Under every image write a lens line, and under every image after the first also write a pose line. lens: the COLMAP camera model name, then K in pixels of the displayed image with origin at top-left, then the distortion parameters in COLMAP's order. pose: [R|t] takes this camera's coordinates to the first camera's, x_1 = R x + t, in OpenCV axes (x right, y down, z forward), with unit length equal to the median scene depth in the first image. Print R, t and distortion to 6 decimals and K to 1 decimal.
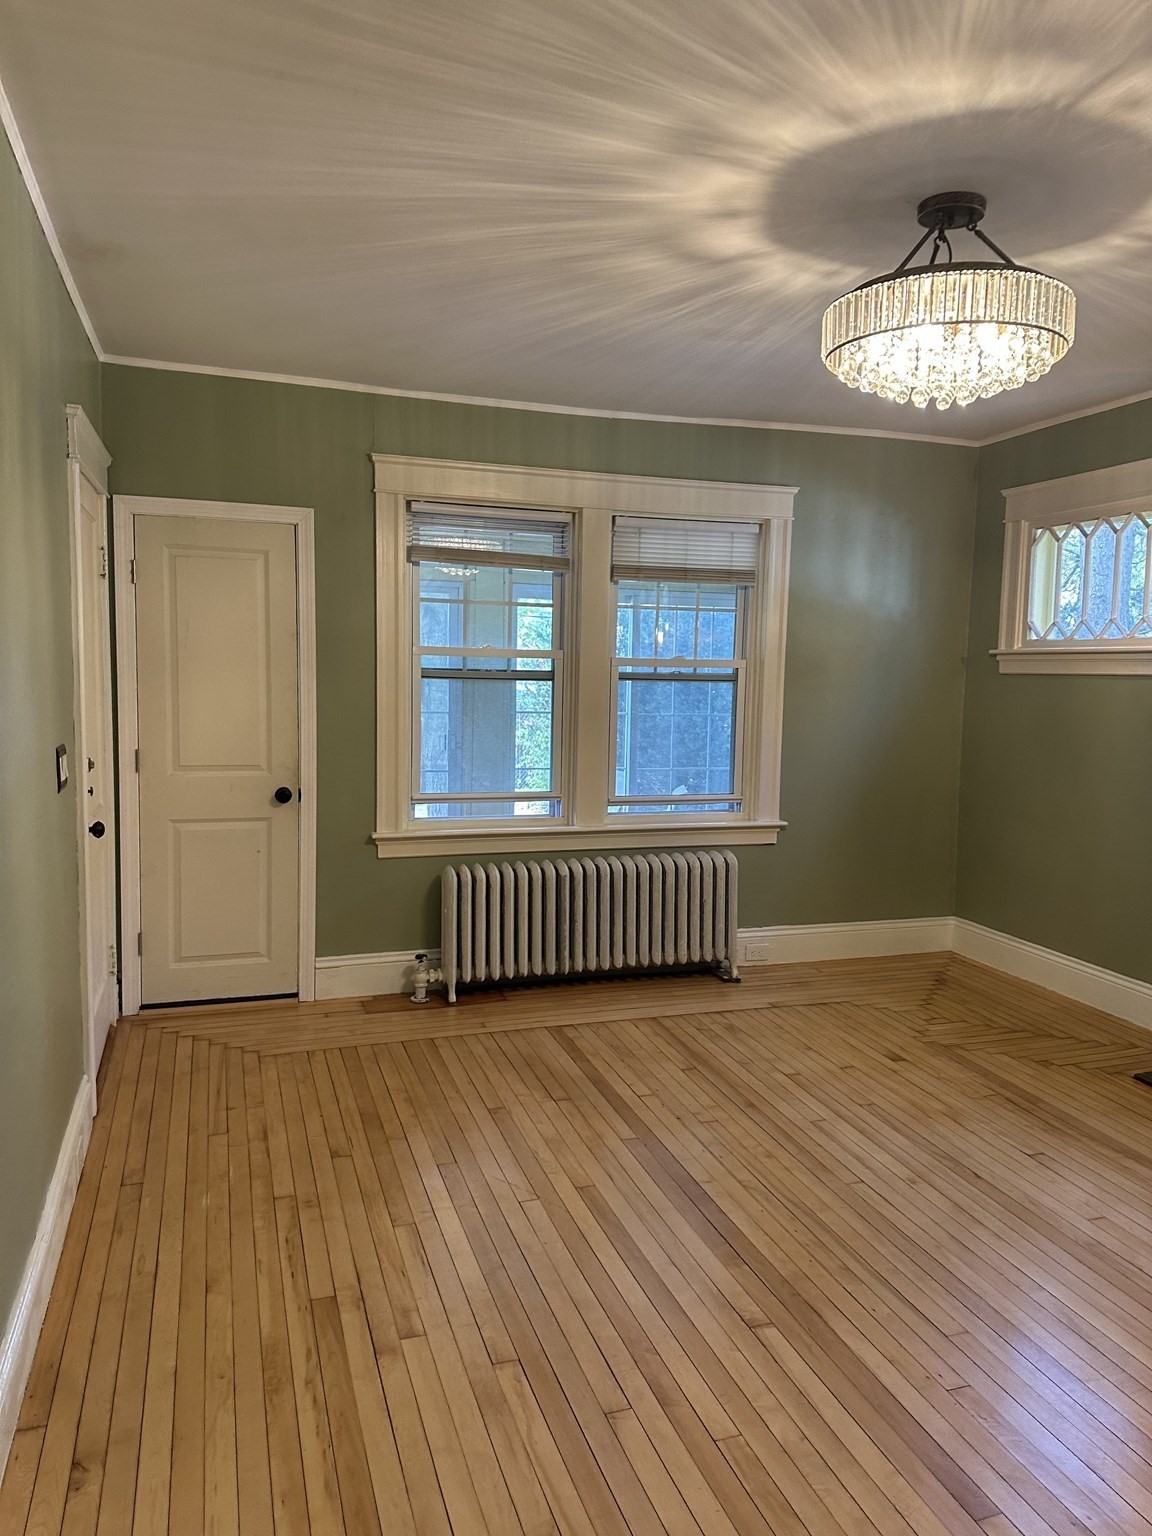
lens RADIAL K [[1077.5, 0, 562.4], [0, 1077.5, 763.5], [0, 0, 1]] dist [0.026251, -0.037677]
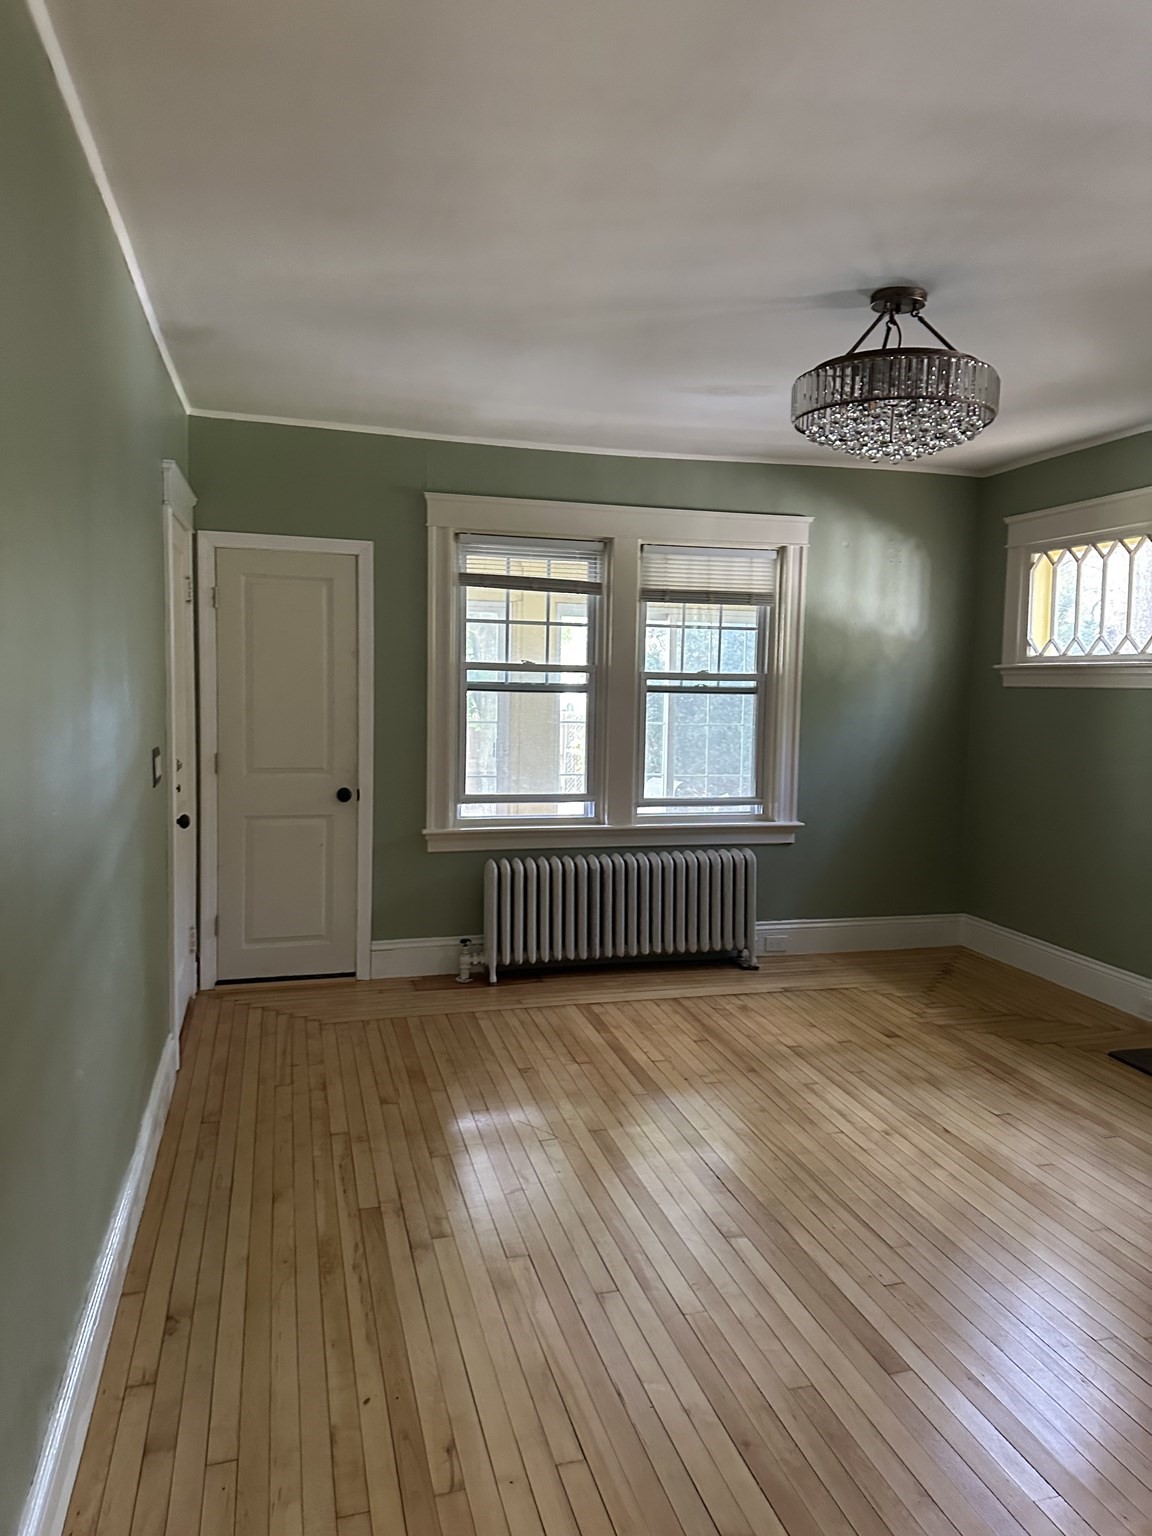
lens RADIAL K [[1077.5, 0, 582.9], [0, 1077.5, 752.4], [0, 0, 1]] dist [0.026251, -0.037677]
pose [[0.999195, 0.002509, -0.040028, 0.045643], [-0.003371, 0.999763, -0.021497, 0.011062], [0.039965, 0.021615, 0.998967, -0.146705]]
